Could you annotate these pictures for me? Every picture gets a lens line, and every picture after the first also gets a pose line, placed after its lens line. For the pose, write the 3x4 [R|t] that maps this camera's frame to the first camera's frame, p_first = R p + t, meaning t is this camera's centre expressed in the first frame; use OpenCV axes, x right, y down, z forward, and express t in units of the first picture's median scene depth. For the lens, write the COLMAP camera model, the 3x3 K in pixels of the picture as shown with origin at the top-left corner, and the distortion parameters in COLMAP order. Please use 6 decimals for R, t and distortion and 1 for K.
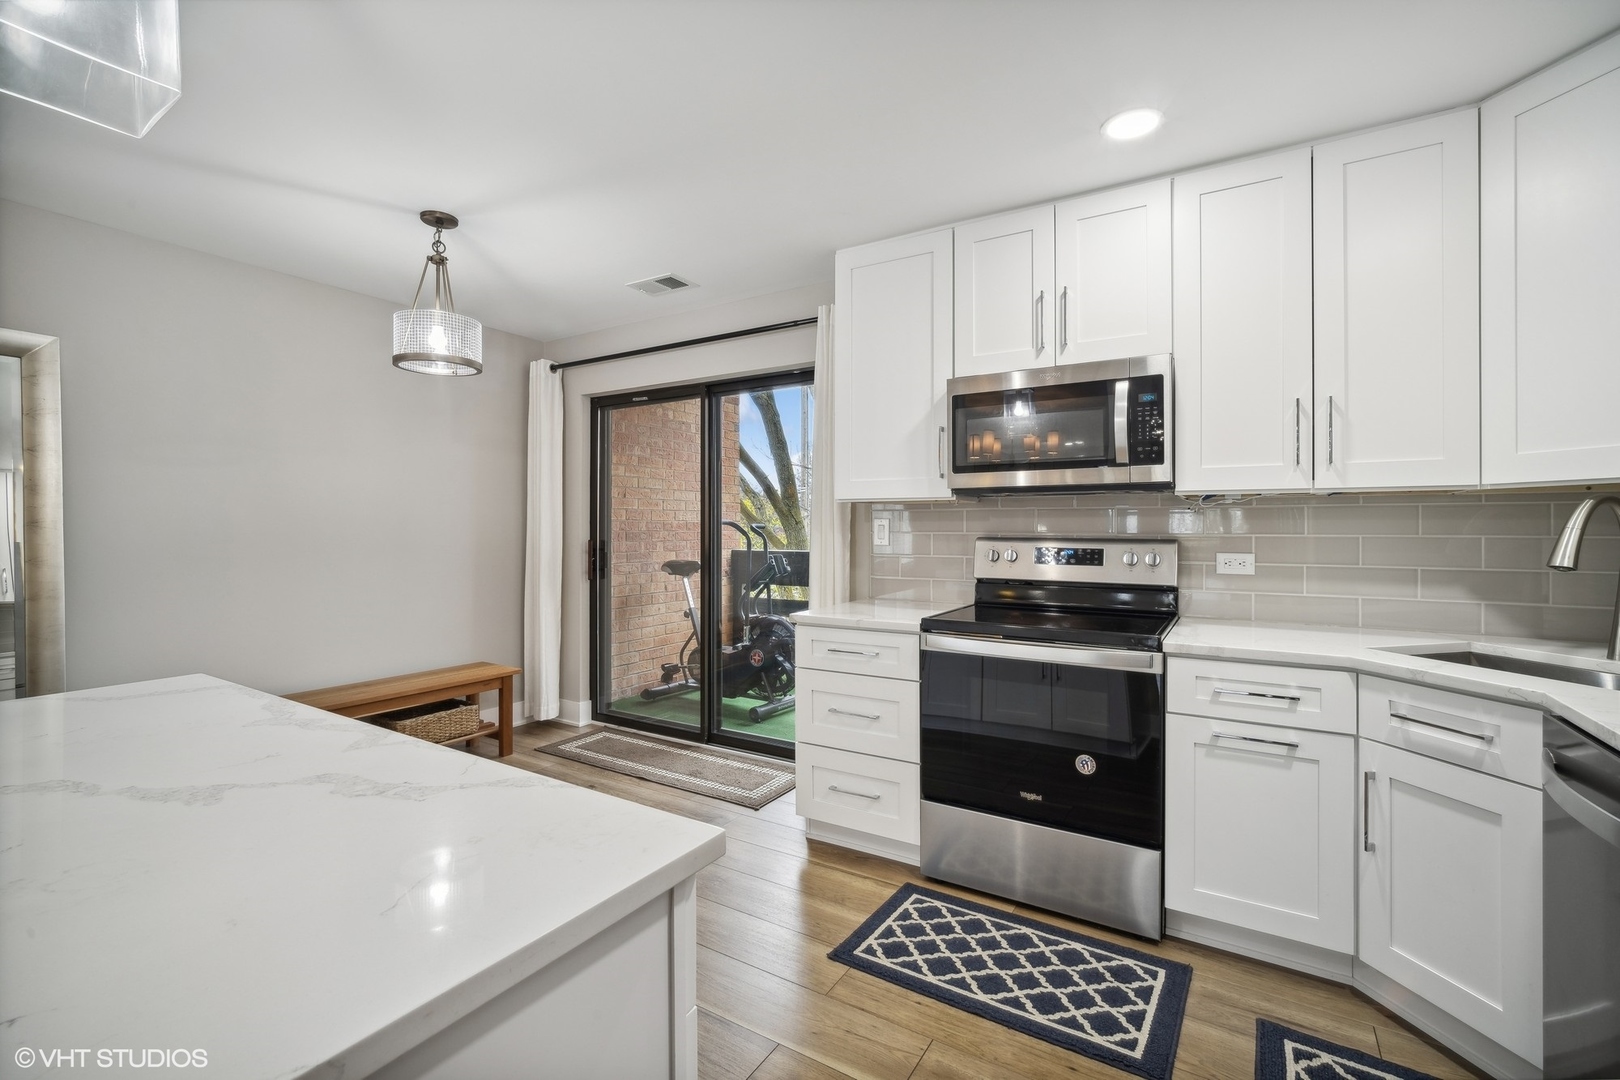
lens RADIAL K [[705.6, 0, 805.9], [0, 705.6, 526.9], [0, 0, 1]] dist [-0.013333, 0.004545]
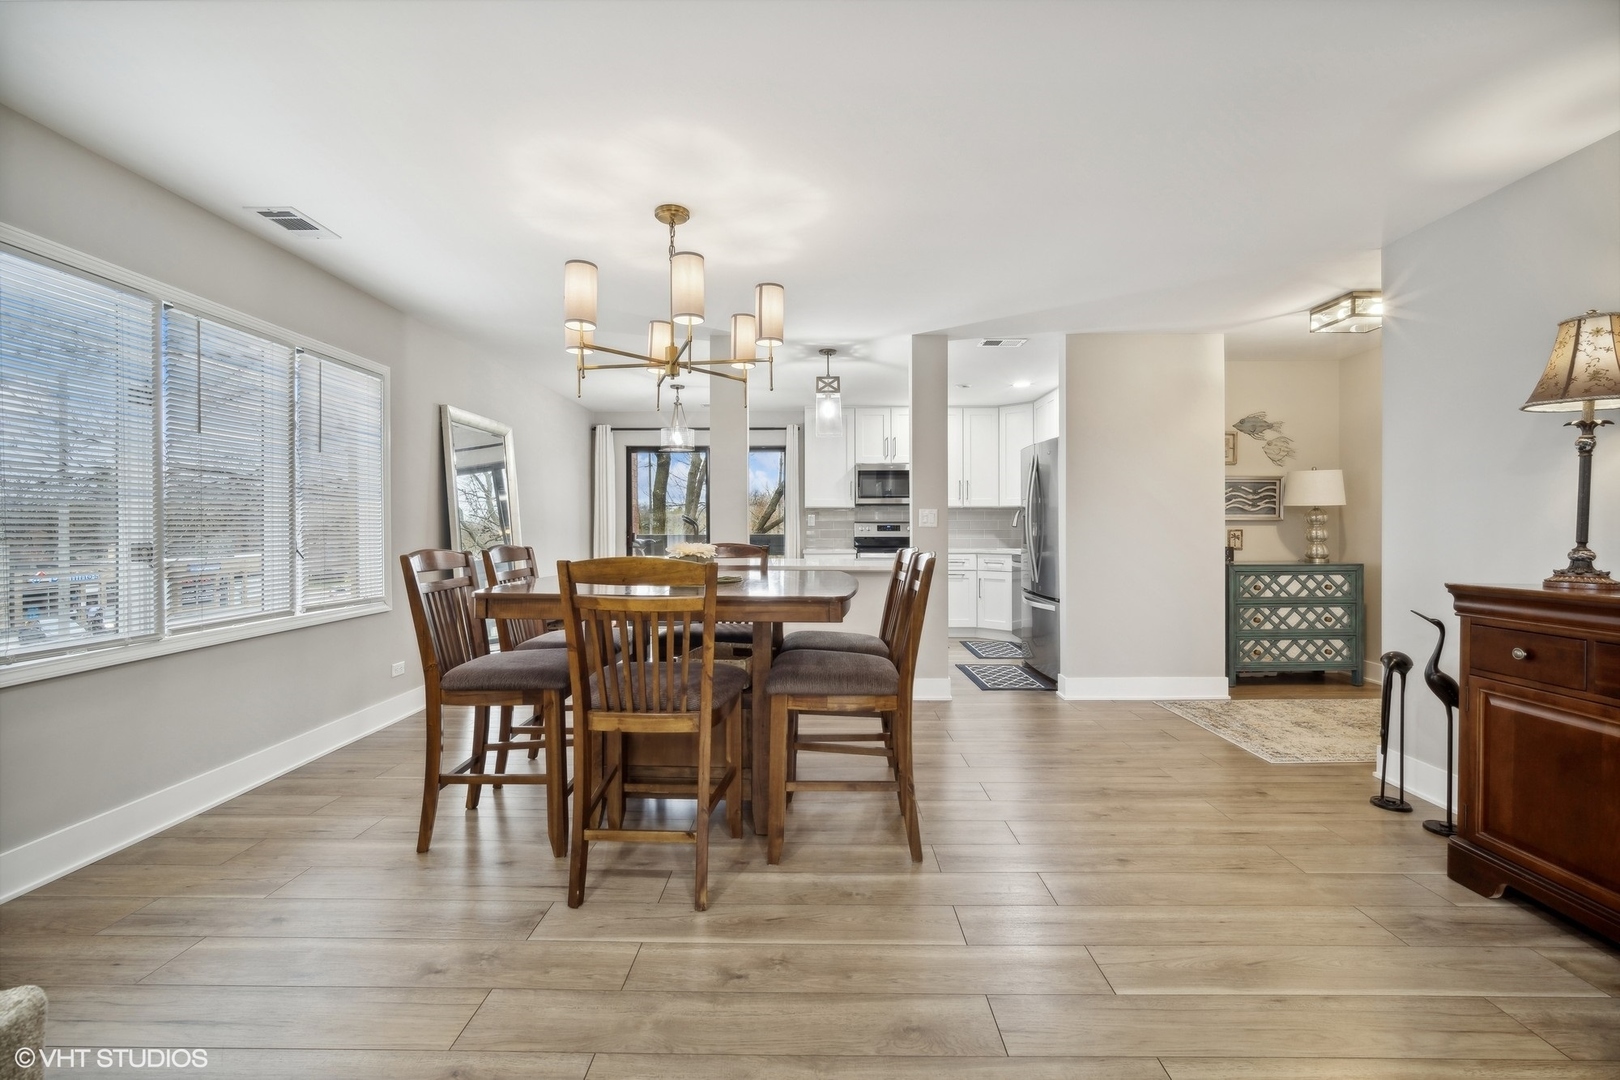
lens RADIAL K [[705.6, 0, 813.5], [0, 705.6, 527.7], [0, 0, 1]] dist [-0.013333, 0.004545]
pose [[0.847560, -0.003729, 0.530687, -1.617359], [0.003122, 0.999993, 0.002040, 0.038378], [-0.530691, -0.000072, 0.847565, -1.443770]]
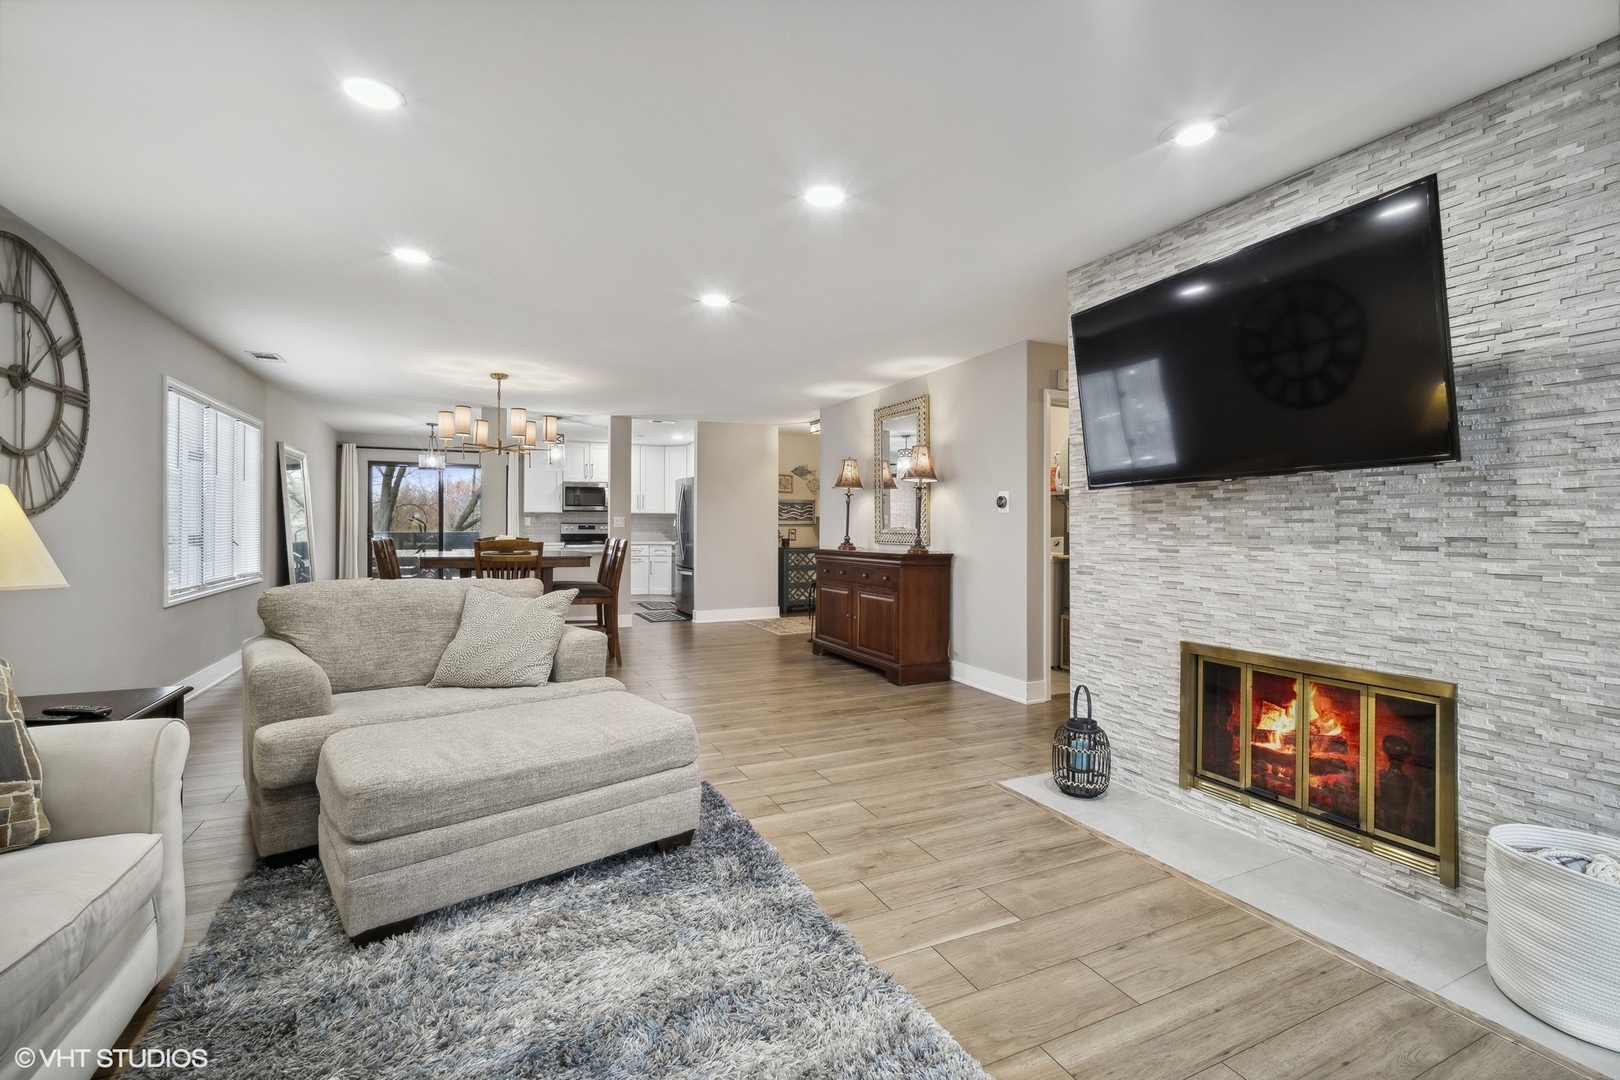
lens RADIAL K [[705.6, 0, 808.4], [0, 705.6, 521.8], [0, 0, 1]] dist [-0.013333, 0.004545]
pose [[0.538562, 0.004360, 0.842574, -2.696671], [-0.001845, 0.999990, -0.003995, 0.026660], [-0.842584, 0.000597, 0.538565, -2.567429]]
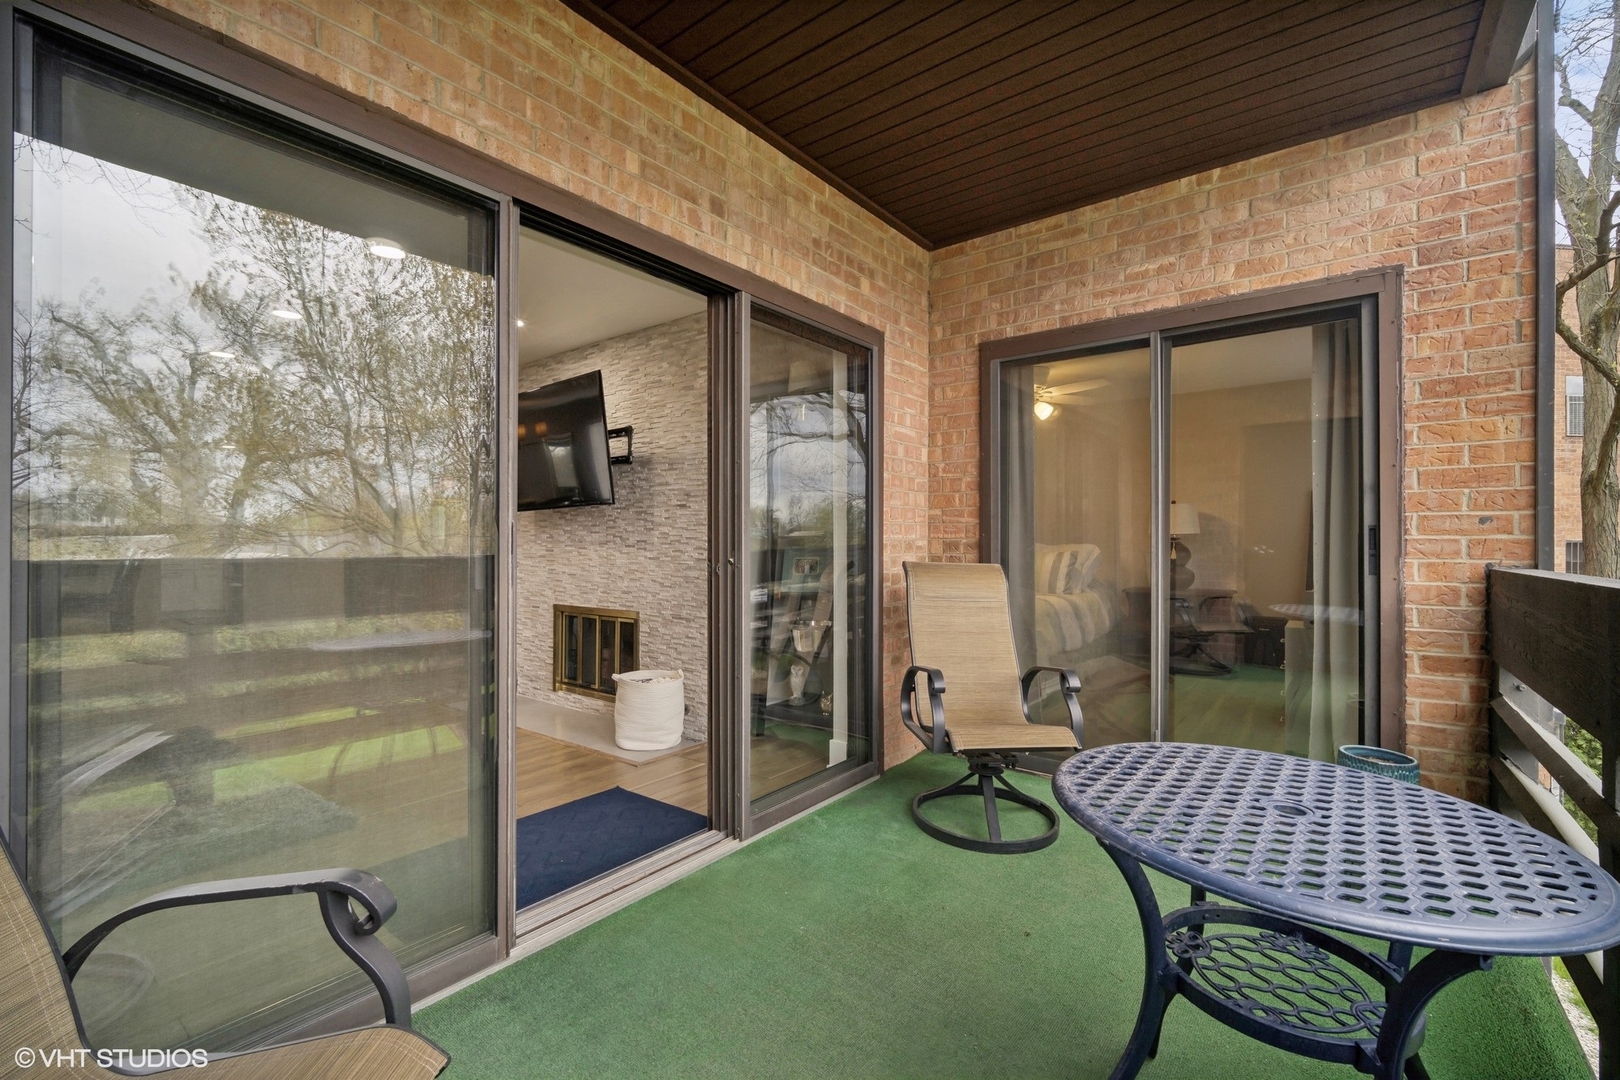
lens RADIAL K [[705.6, 0, 811.1], [0, 705.6, 537.2], [0, 0, 1]] dist [-0.013333, 0.004545]
pose [[0.098948, -0.001903, 0.995091, -3.291211], [0.000776, 0.999998, 0.001836, 0.029868], [-0.995092, 0.000590, 0.098949, -3.410805]]
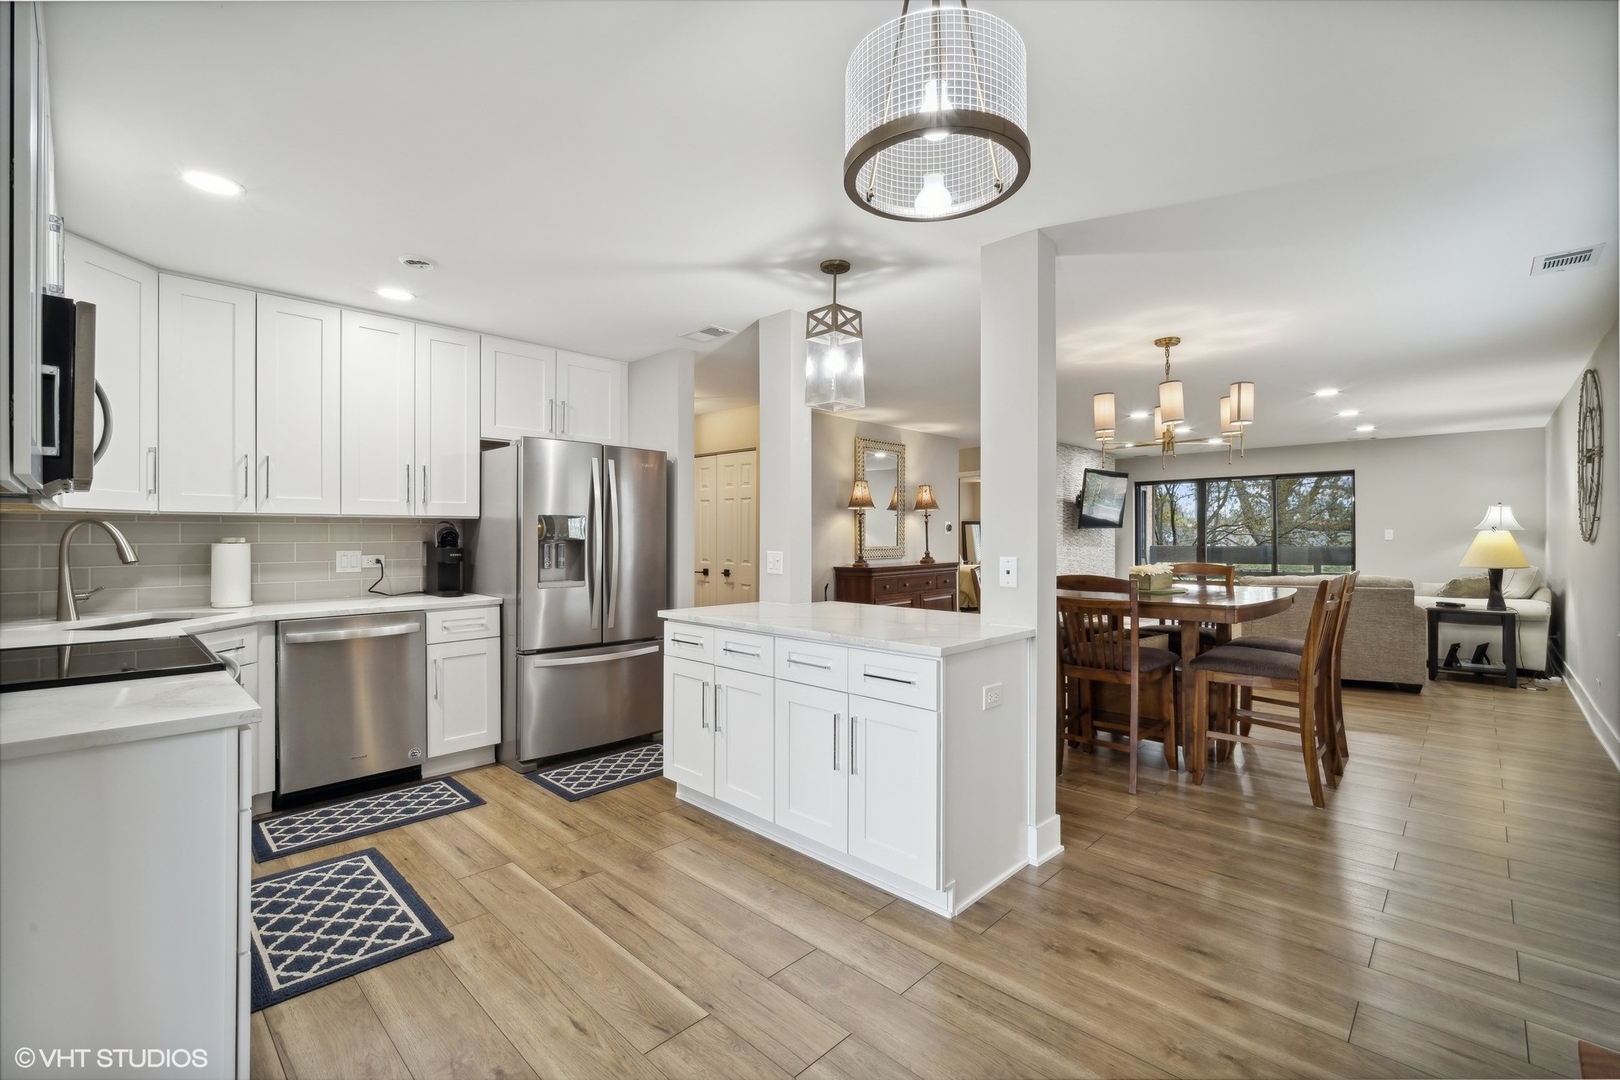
lens RADIAL K [[705.6, 0, 799.1], [0, 705.6, 528.8], [0, 0, 1]] dist [-0.013333, 0.004545]
pose [[-0.978877, 0.002011, 0.204441, -0.615542], [0.000220, 0.999961, -0.008779, -0.005807], [-0.204451, -0.008549, -0.978840, 1.693631]]
